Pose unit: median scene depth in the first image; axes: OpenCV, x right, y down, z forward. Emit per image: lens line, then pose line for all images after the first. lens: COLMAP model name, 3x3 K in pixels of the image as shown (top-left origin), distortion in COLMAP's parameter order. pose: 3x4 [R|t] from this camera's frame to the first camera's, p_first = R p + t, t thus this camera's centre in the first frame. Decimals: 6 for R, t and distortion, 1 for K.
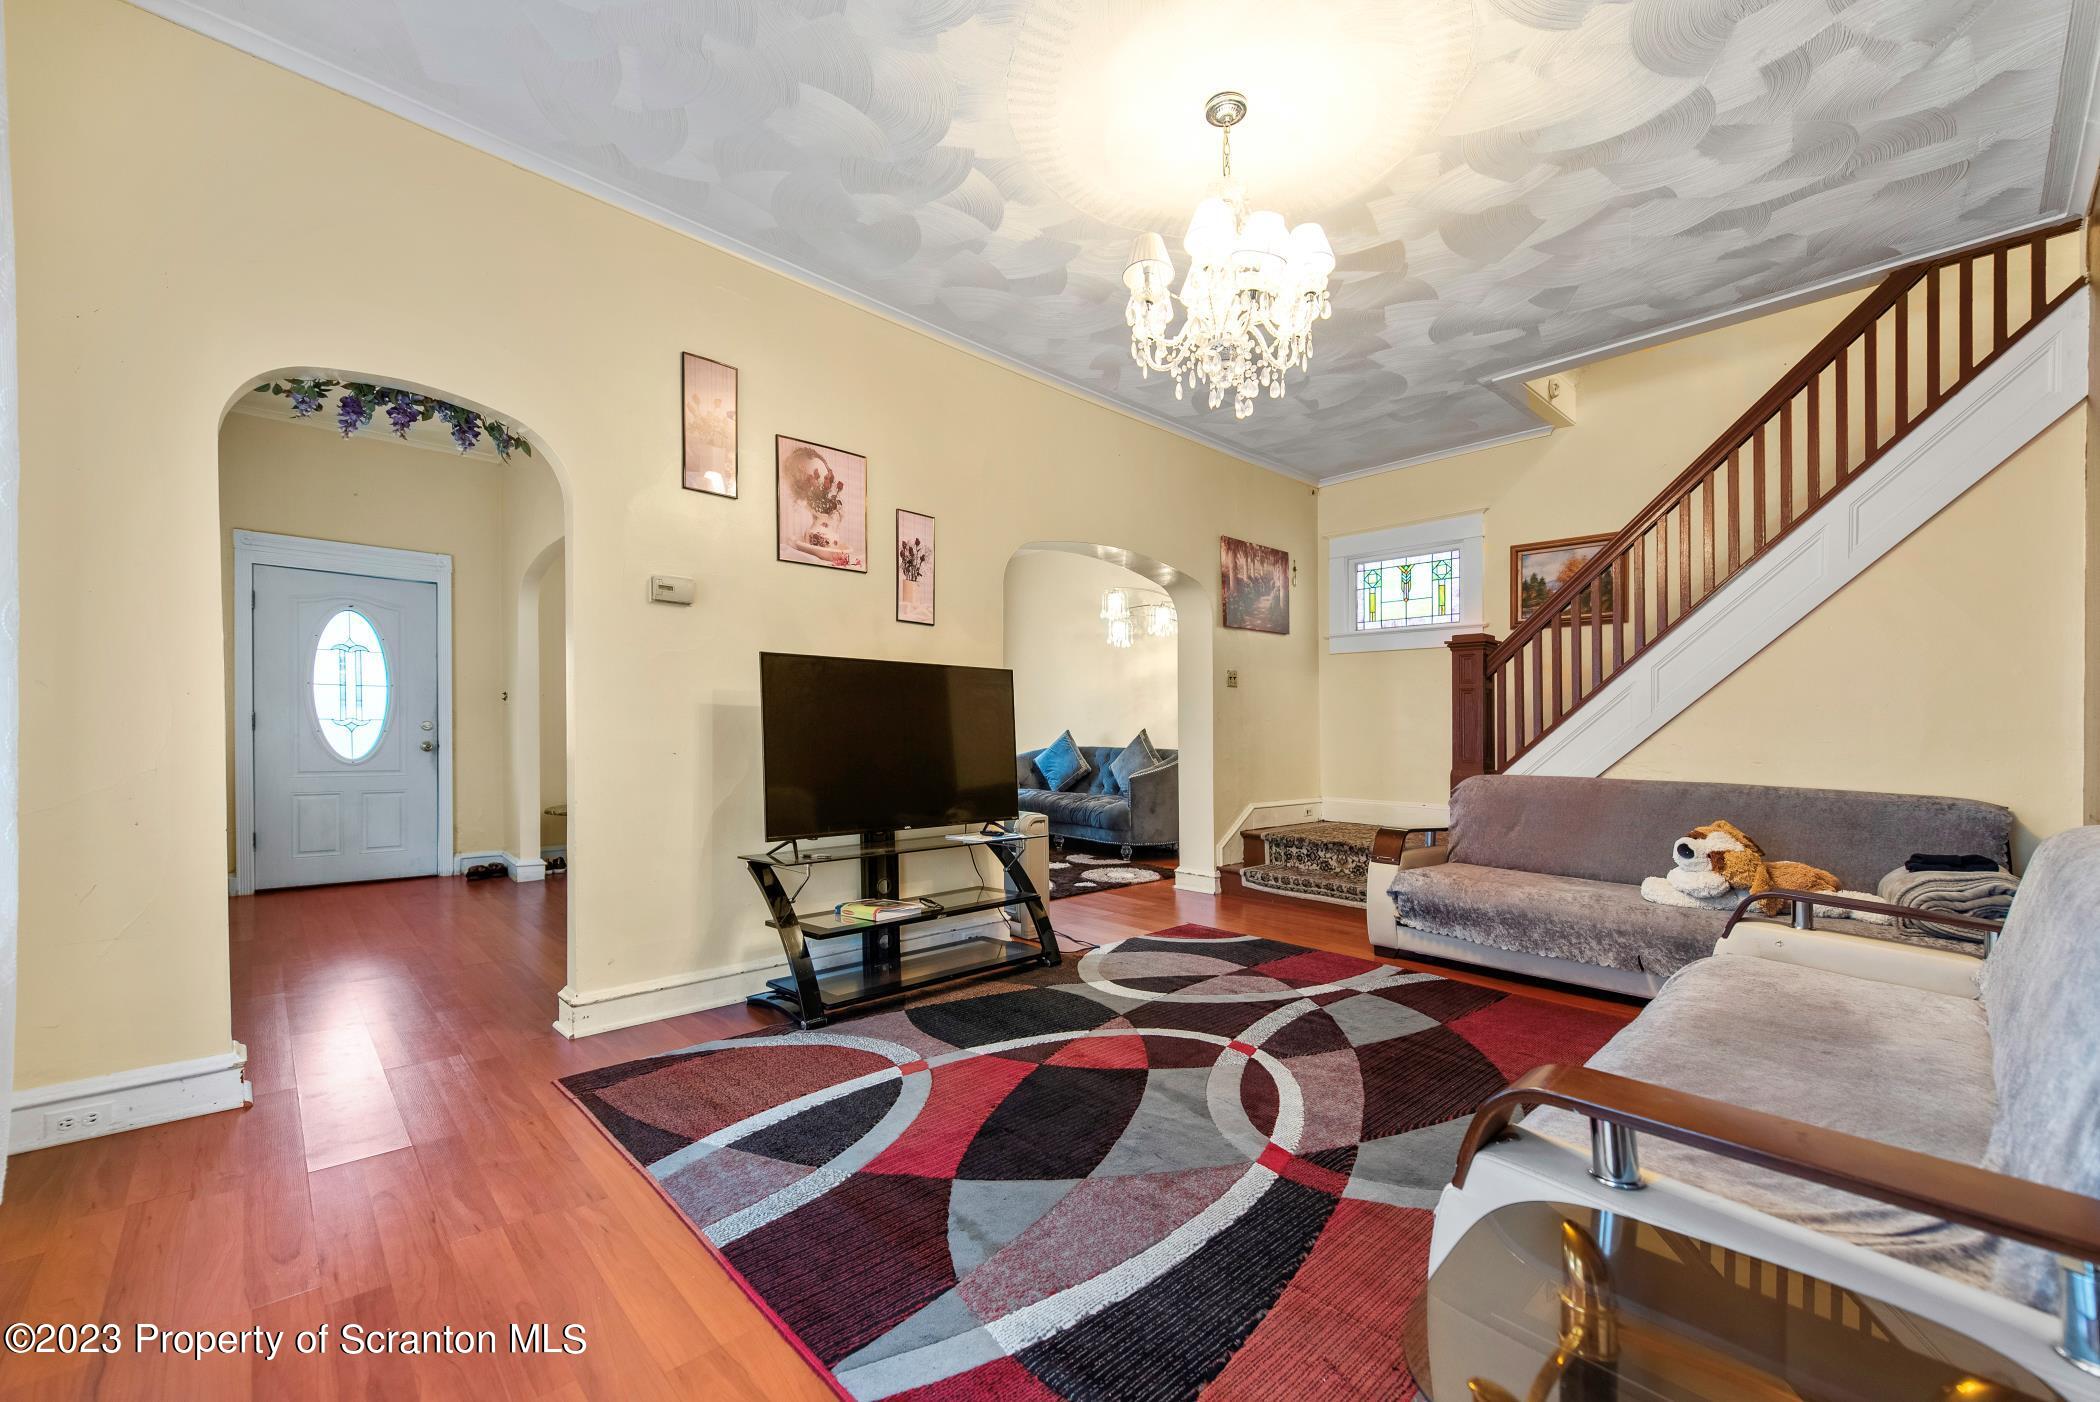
lens RADIAL K [[842.5, 0, 1052.5], [0, 842.5, 739.4], [0, 0, 1]] dist [0.015983, -0.000155]
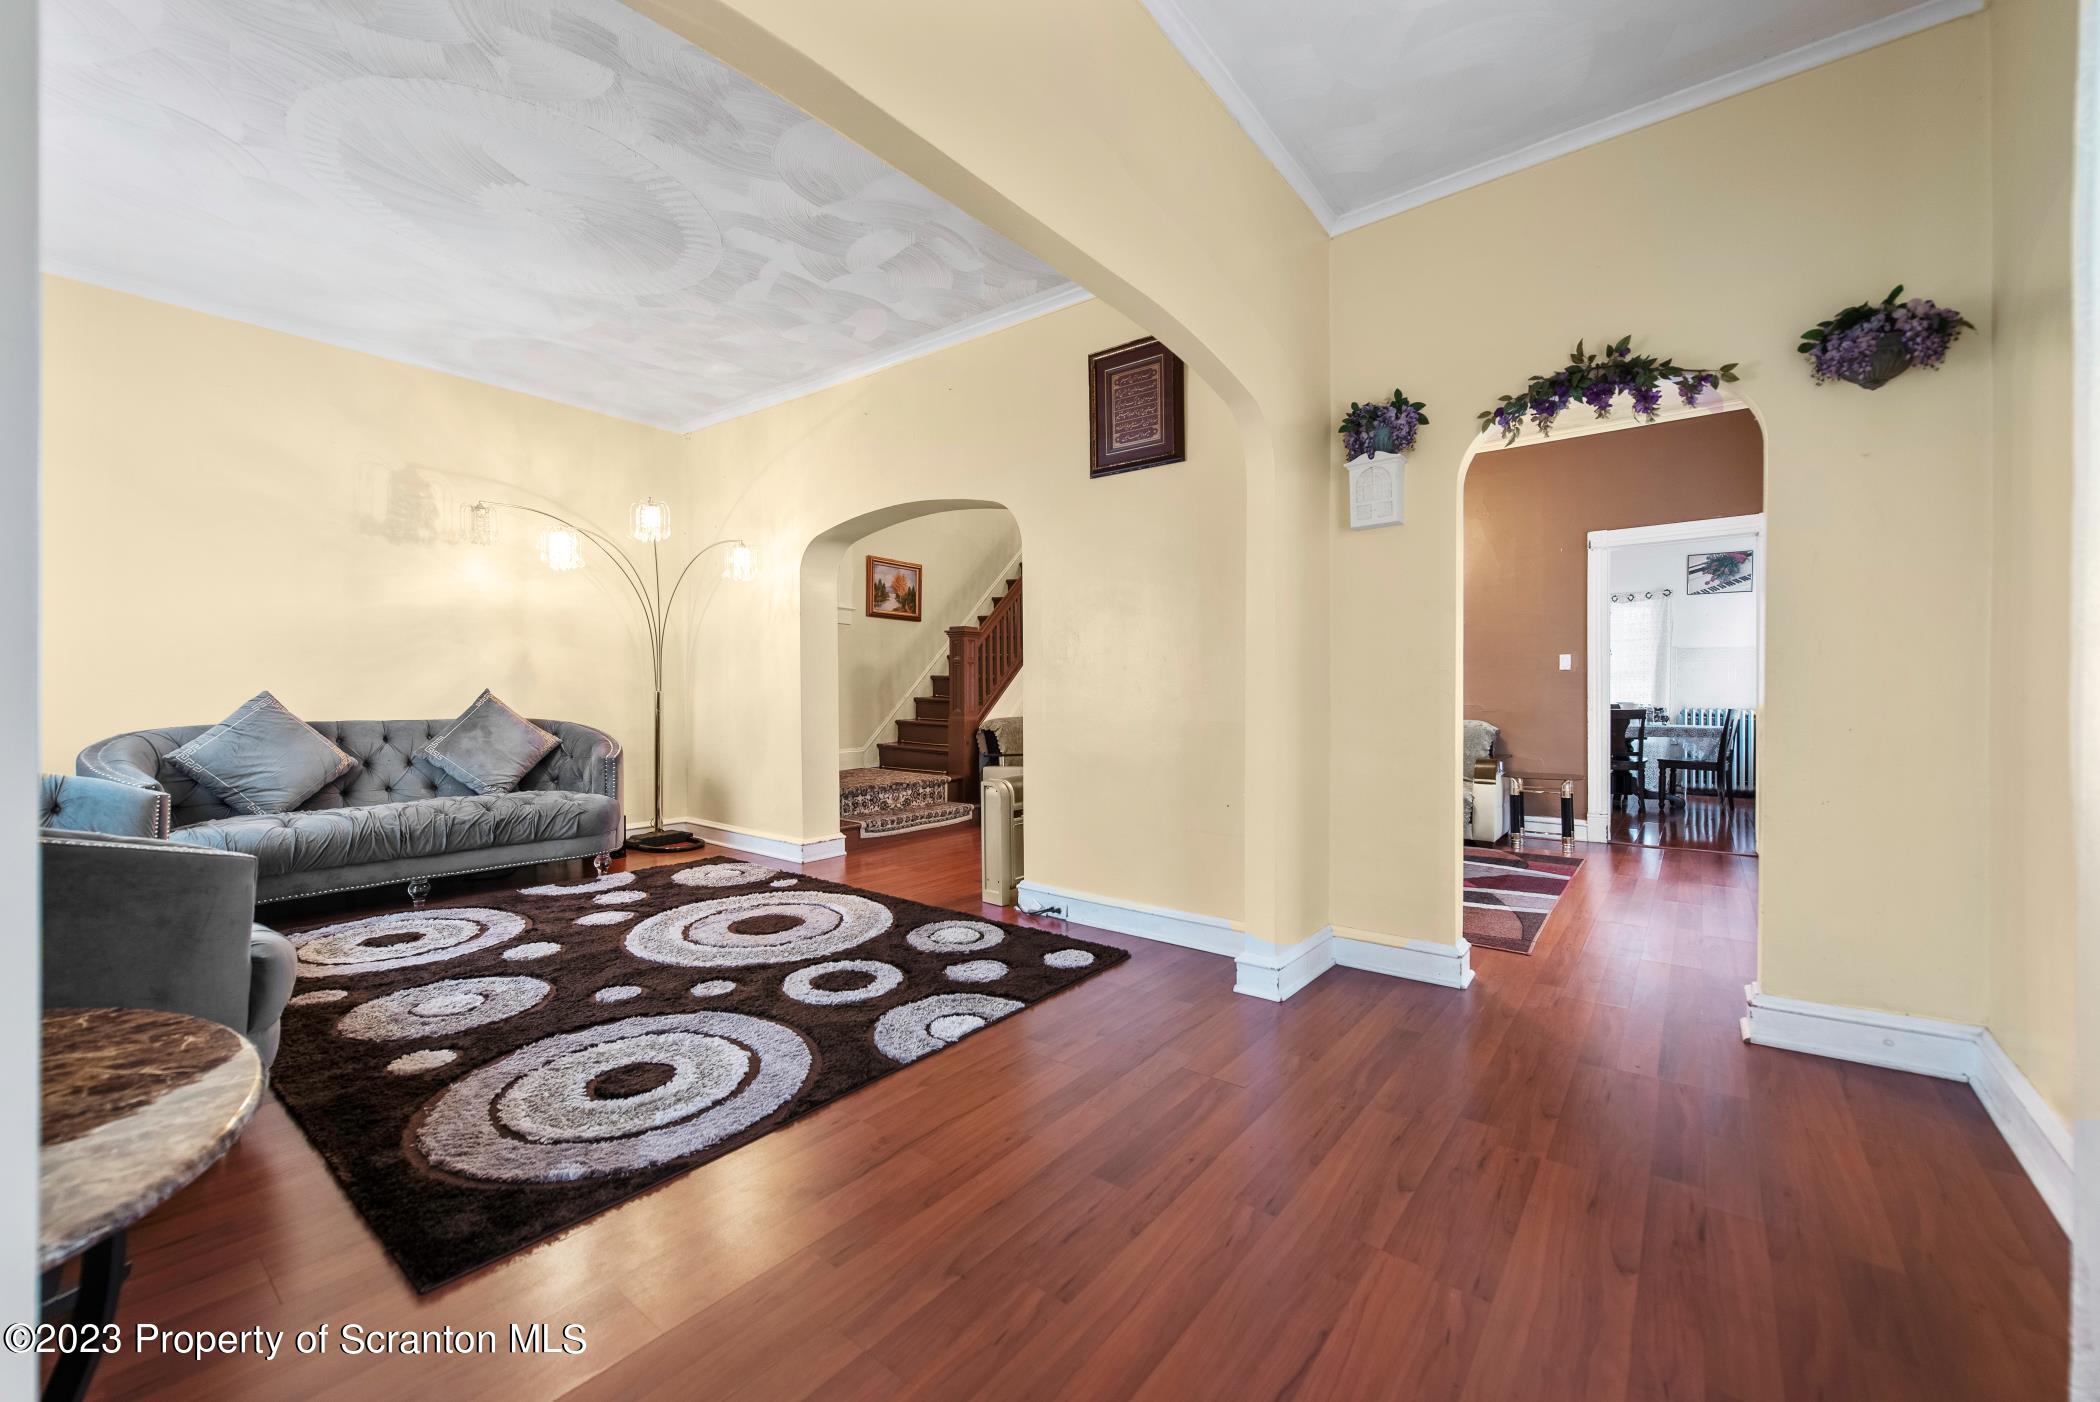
lens RADIAL K [[835.8, 0, 1050.7], [0, 835.8, 691.4], [0, 0, 1]] dist [-0.001867, -0.000291]
pose [[-0.159158, -0.005825, 0.987236, -1.340737], [0.009081, 0.999932, 0.007364, -0.024581], [-0.987211, 0.010137, -0.159094, 1.479095]]
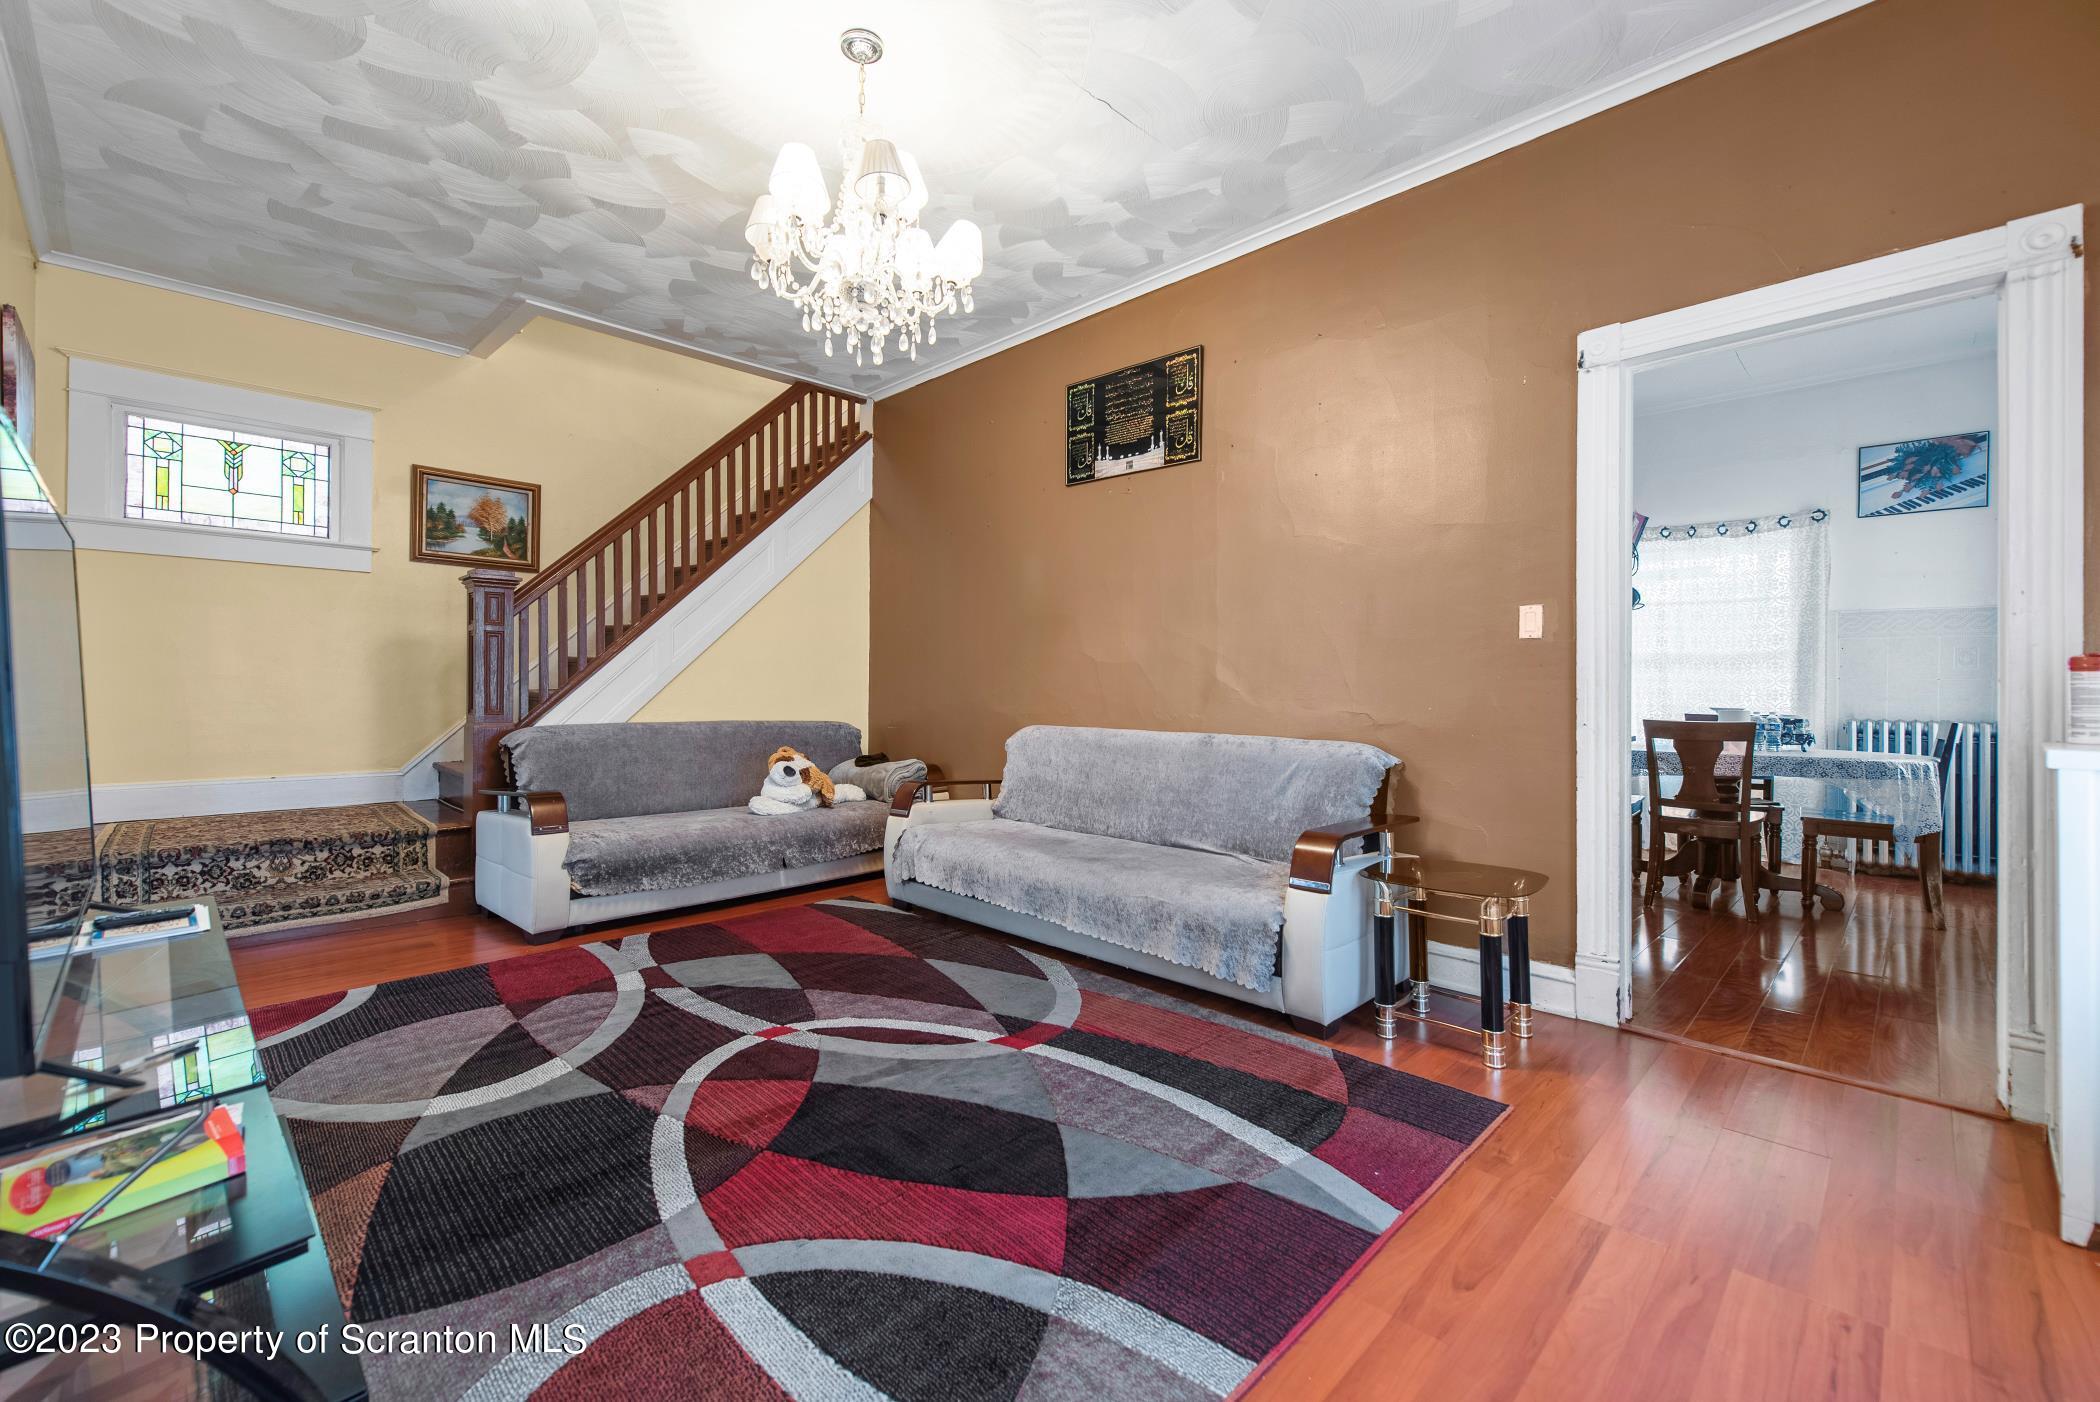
lens RADIAL K [[870.0, 0, 1048.0], [0, 870.0, 678.5], [0, 0, 1]] dist [0.001049, 0.000003]
pose [[-0.036160, 0.002420, 0.999343, -0.591033], [0.003517, 0.999991, -0.002295, -0.007848], [-0.999340, 0.003432, -0.036169, 0.613520]]
